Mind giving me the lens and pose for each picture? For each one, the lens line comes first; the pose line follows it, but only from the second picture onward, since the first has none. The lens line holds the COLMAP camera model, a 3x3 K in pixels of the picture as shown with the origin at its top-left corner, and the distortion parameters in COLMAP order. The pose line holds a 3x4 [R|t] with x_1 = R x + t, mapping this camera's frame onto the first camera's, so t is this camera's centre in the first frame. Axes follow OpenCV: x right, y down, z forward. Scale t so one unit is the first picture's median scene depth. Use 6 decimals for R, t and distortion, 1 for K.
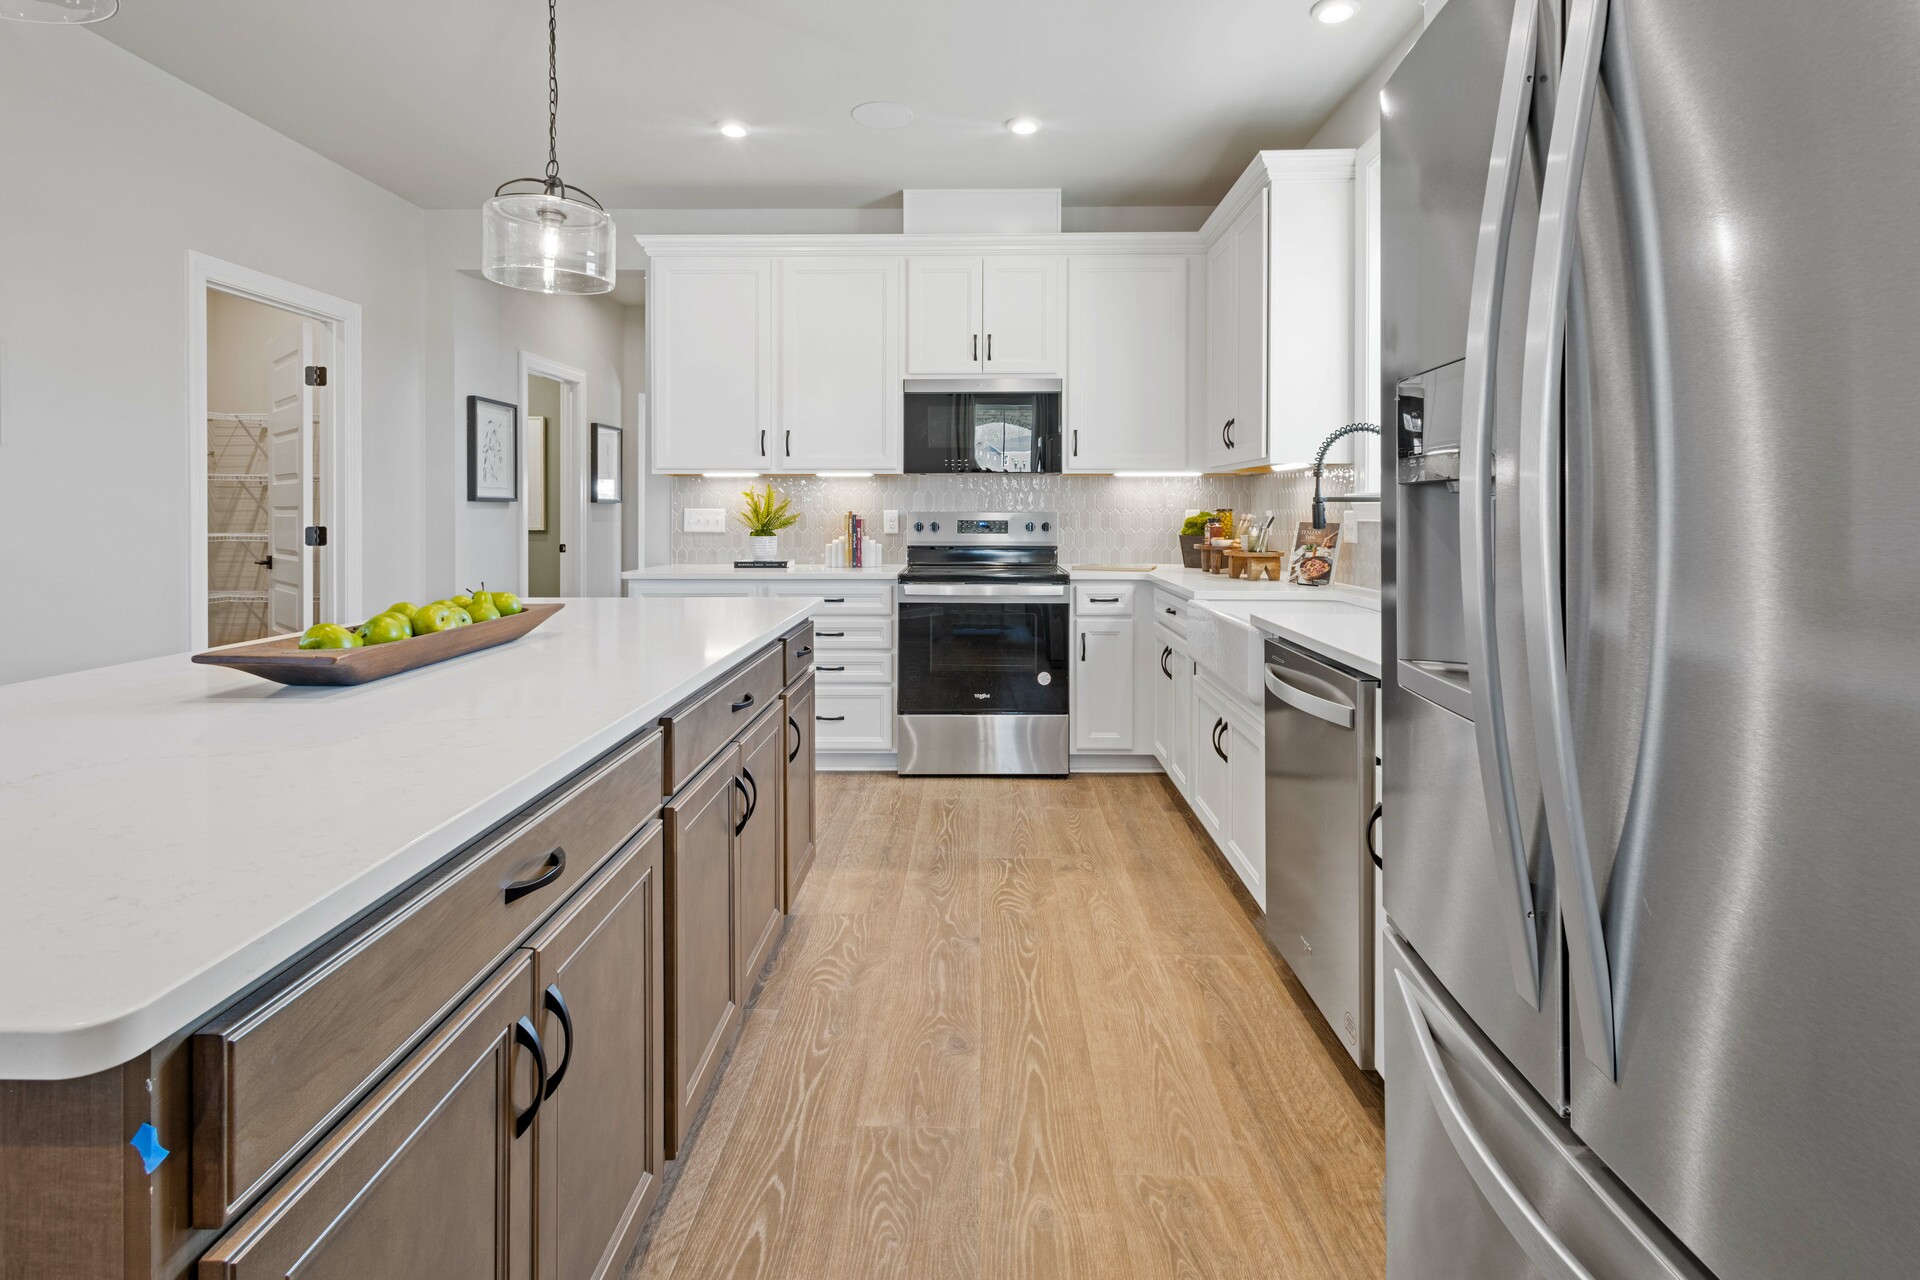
lens RADIAL K [[906.0, 0, 957.4], [0, 906.0, 512.8], [0, 0, 1]] dist [0.001723, -0.000125]
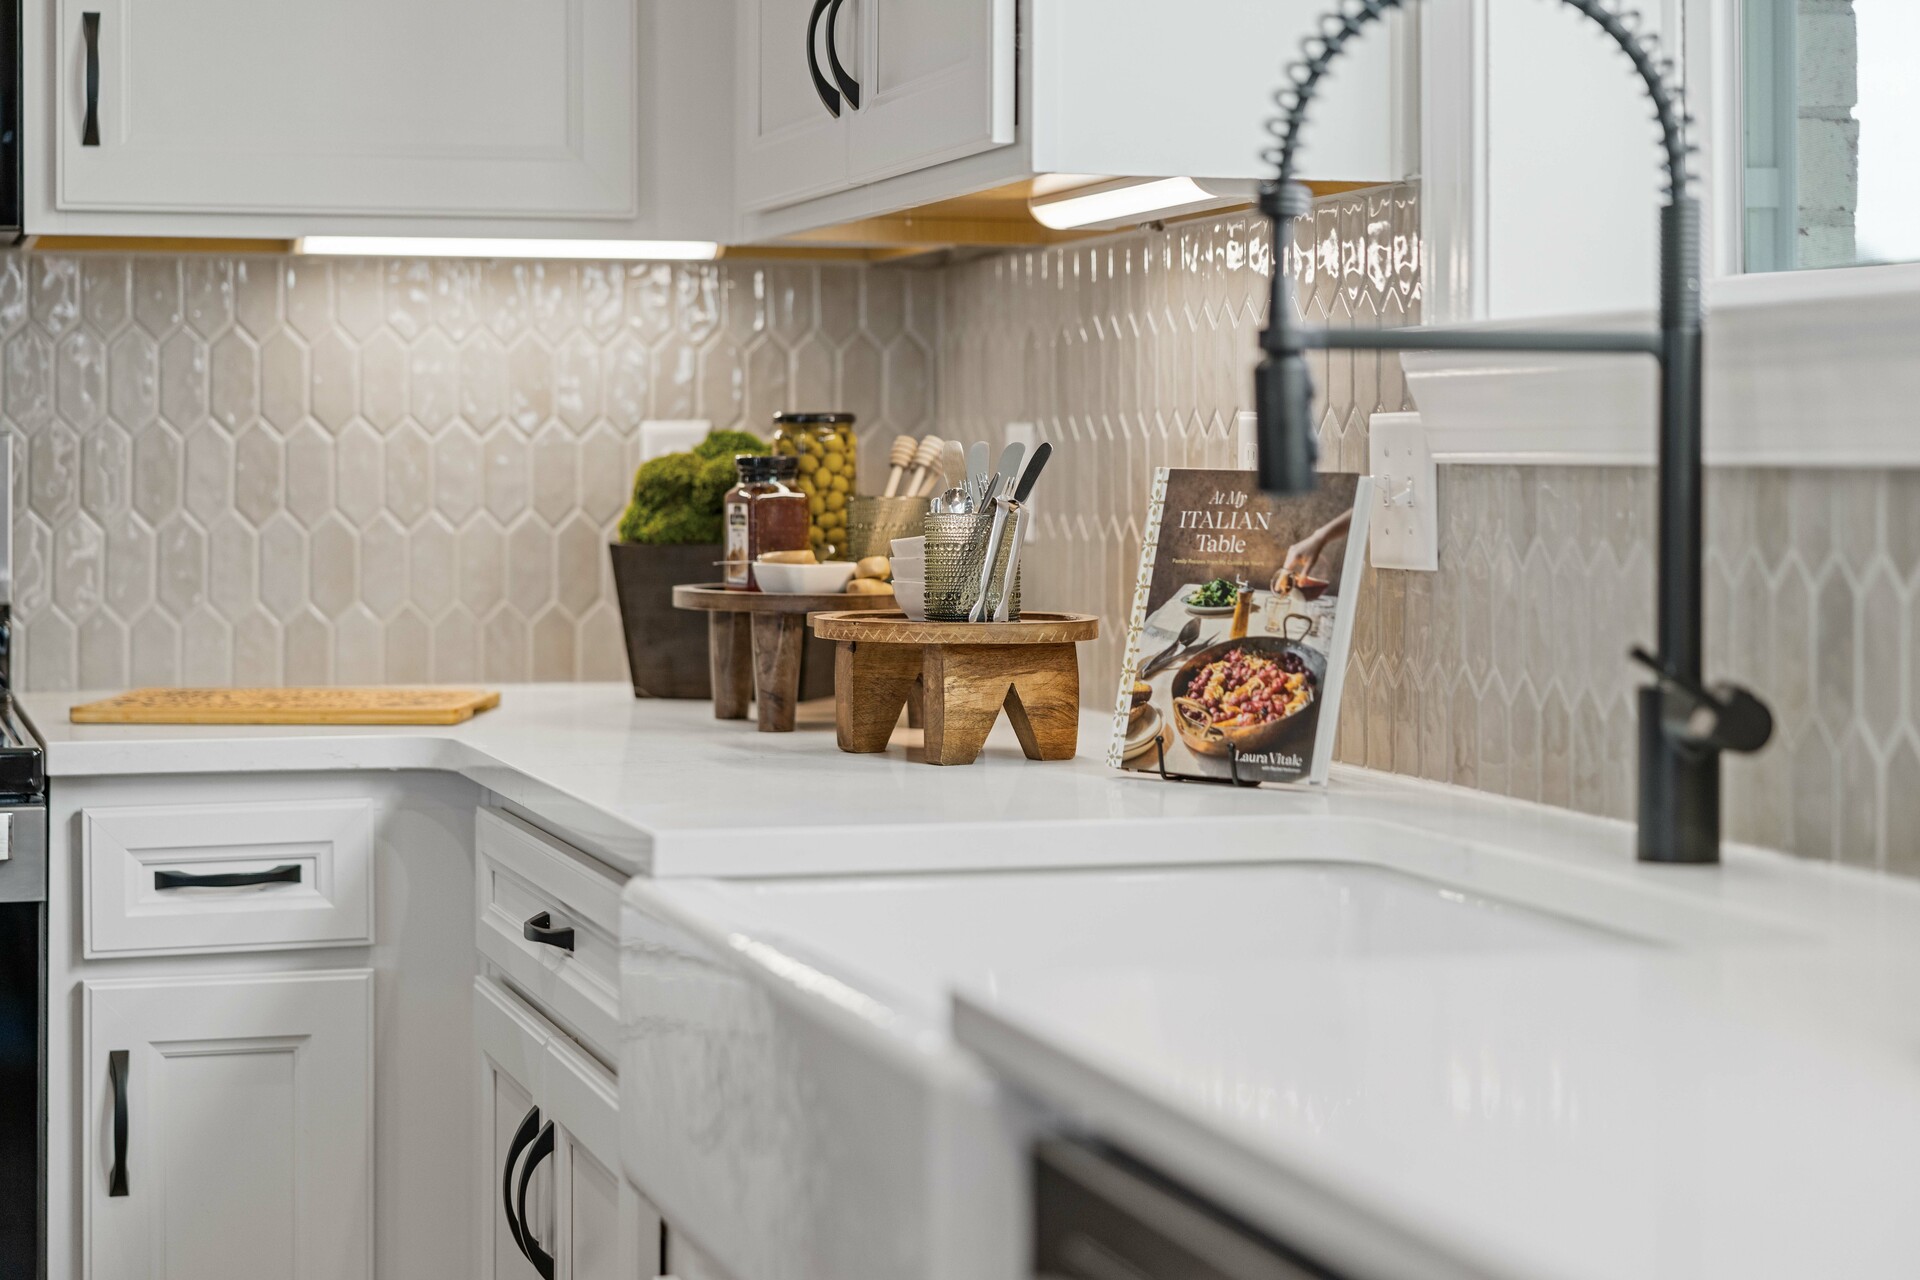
lens RADIAL K [[3596.3, 0, 960.0], [0, 3596.3, 640.0], [0, 0, 1]] dist [-0.000704, 0.020023]
pose [[0.949030, -0.017186, 0.314715, 0.071183], [0.001941, 0.998812, 0.048689, 0.008036], [-0.315178, -0.045597, 0.947936, 0.224438]]
